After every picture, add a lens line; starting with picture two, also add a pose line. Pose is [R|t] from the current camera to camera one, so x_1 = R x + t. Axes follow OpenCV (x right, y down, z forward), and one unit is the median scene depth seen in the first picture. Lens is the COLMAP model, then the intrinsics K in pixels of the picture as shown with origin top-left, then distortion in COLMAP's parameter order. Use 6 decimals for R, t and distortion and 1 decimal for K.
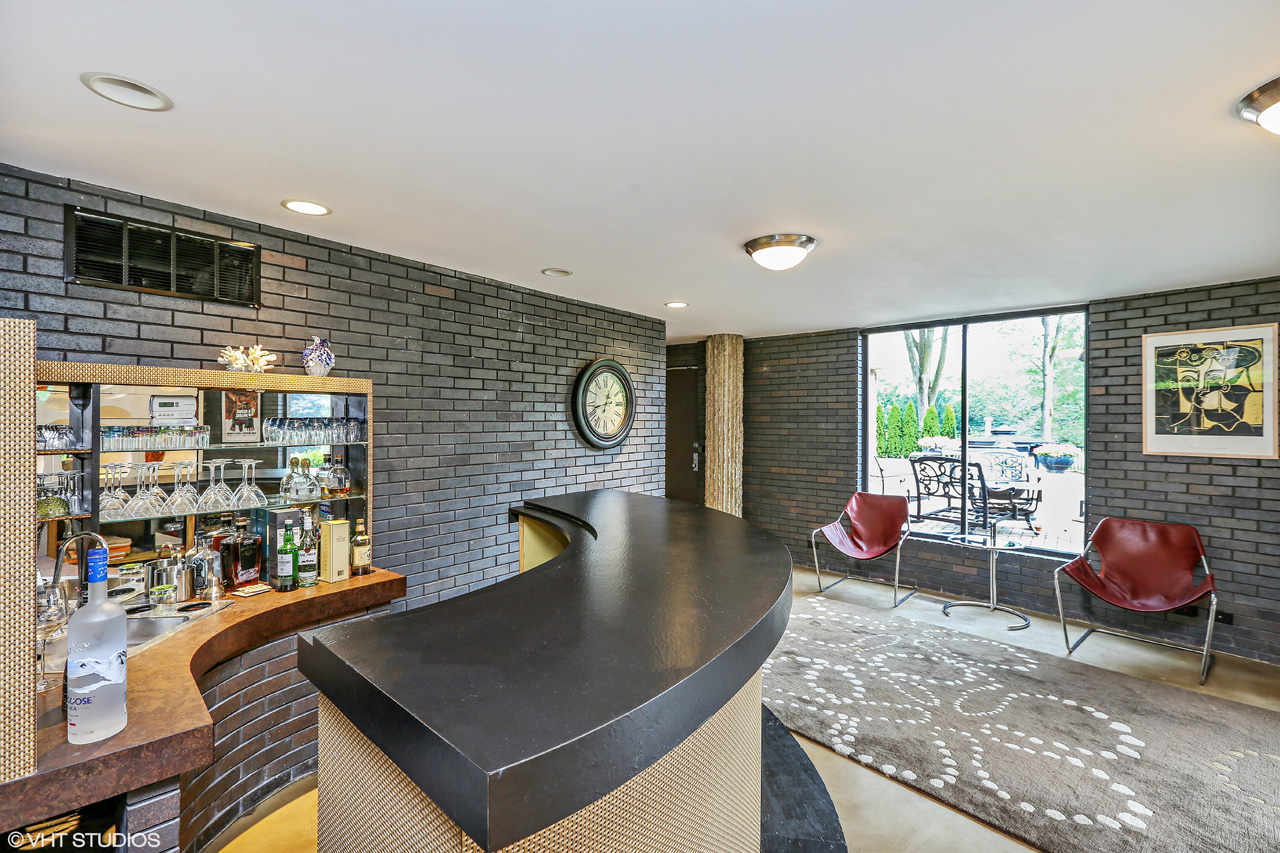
lens RADIAL K [[595.5, 0, 640.0], [0, 595.5, 426.5], [0, 0, 1]] dist [-0.001650, -0.000153]
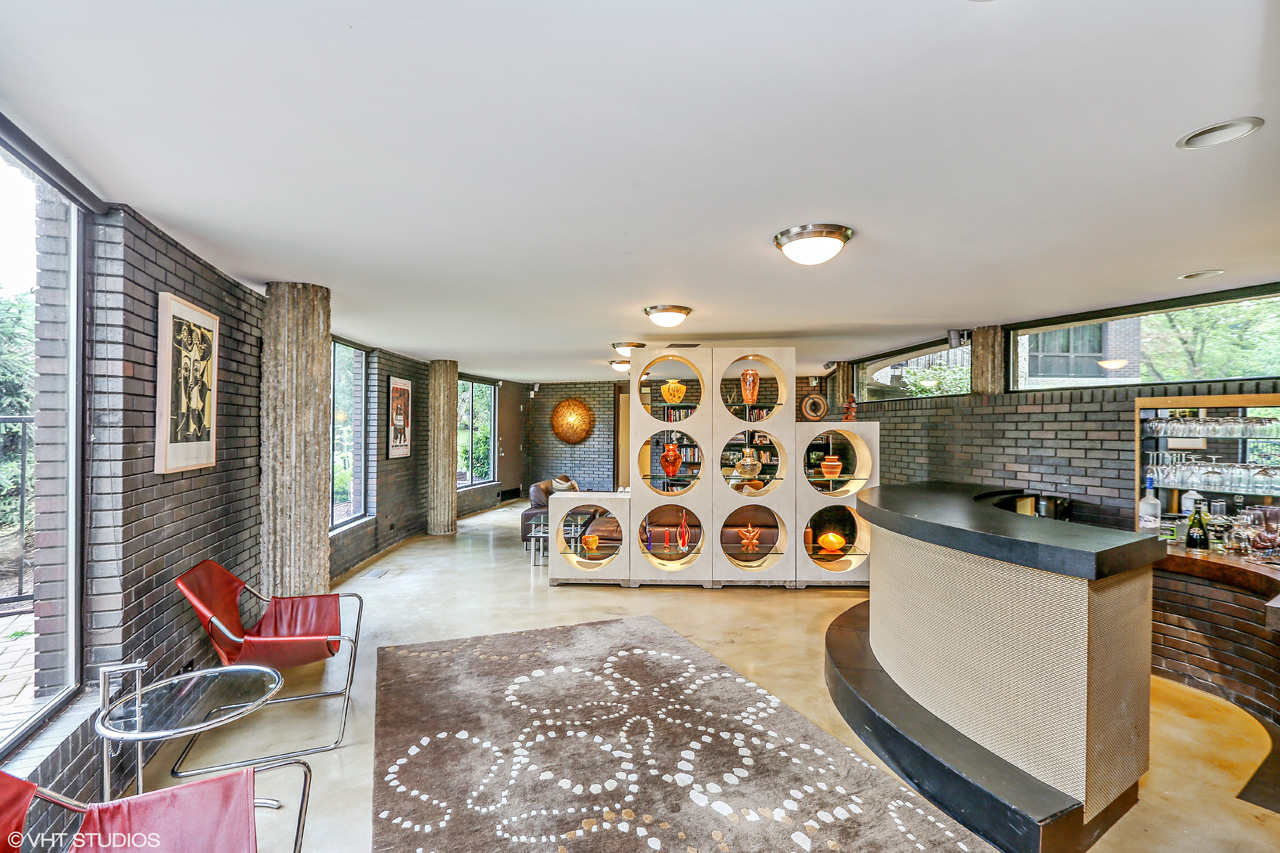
lens RADIAL K [[595.5, 0, 640.0], [0, 595.5, 426.5], [0, 0, 1]] dist [-0.001650, -0.000153]
pose [[-0.947869, -0.005562, 0.318613, 0.173171], [-0.002006, 0.999932, 0.011485, -0.016267], [-0.318655, 0.010247, -0.947815, 1.753727]]
